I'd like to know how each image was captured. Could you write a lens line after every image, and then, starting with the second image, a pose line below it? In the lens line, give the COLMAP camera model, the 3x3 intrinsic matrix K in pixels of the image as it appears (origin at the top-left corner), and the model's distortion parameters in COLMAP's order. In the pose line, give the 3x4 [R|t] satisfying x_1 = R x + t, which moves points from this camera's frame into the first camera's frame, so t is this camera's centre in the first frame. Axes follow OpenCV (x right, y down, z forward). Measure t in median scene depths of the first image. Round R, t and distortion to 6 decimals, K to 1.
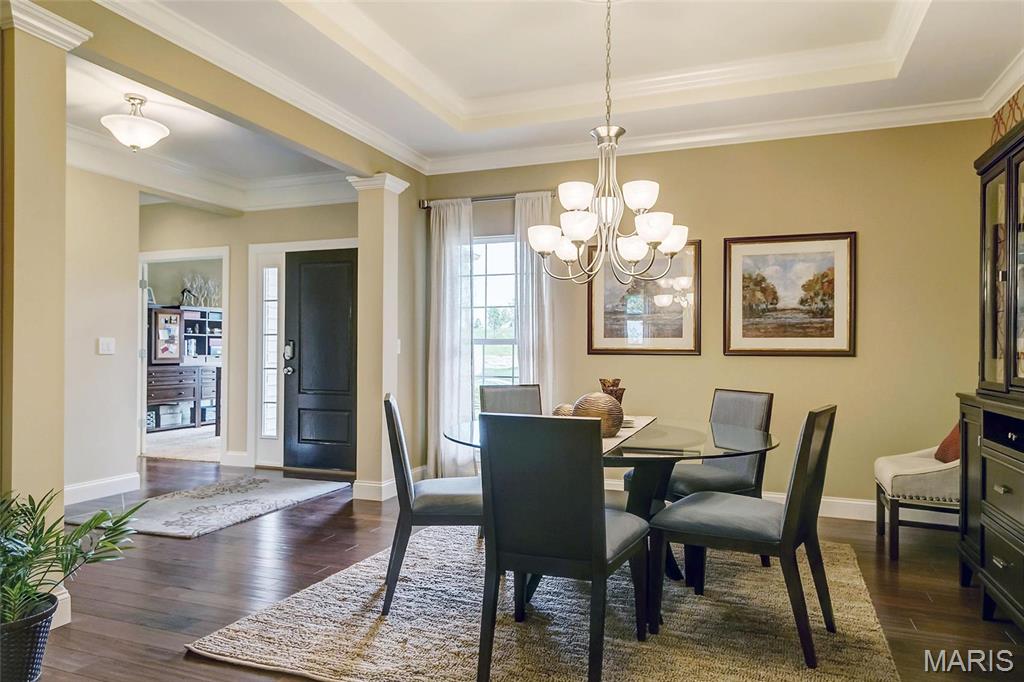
lens RADIAL K [[653.8, 0, 514.0], [0, 653.8, 340.7], [0, 0, 1]] dist [0.006235, -0.002932]
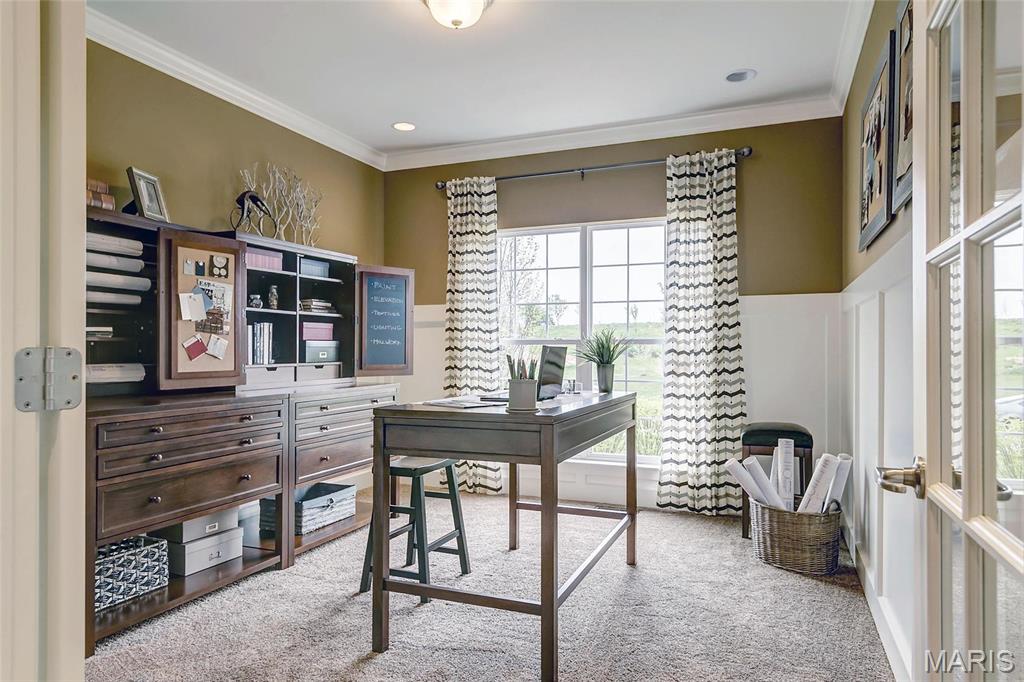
lens RADIAL K [[653.8, 0, 508.5], [0, 653.8, 343.9], [0, 0, 1]] dist [0.006235, -0.002932]
pose [[0.999623, 0.000591, -0.027466, -0.341729], [-0.000479, 0.999992, 0.004071, 0.008685], [0.027468, -0.004056, 0.999614, 0.627318]]
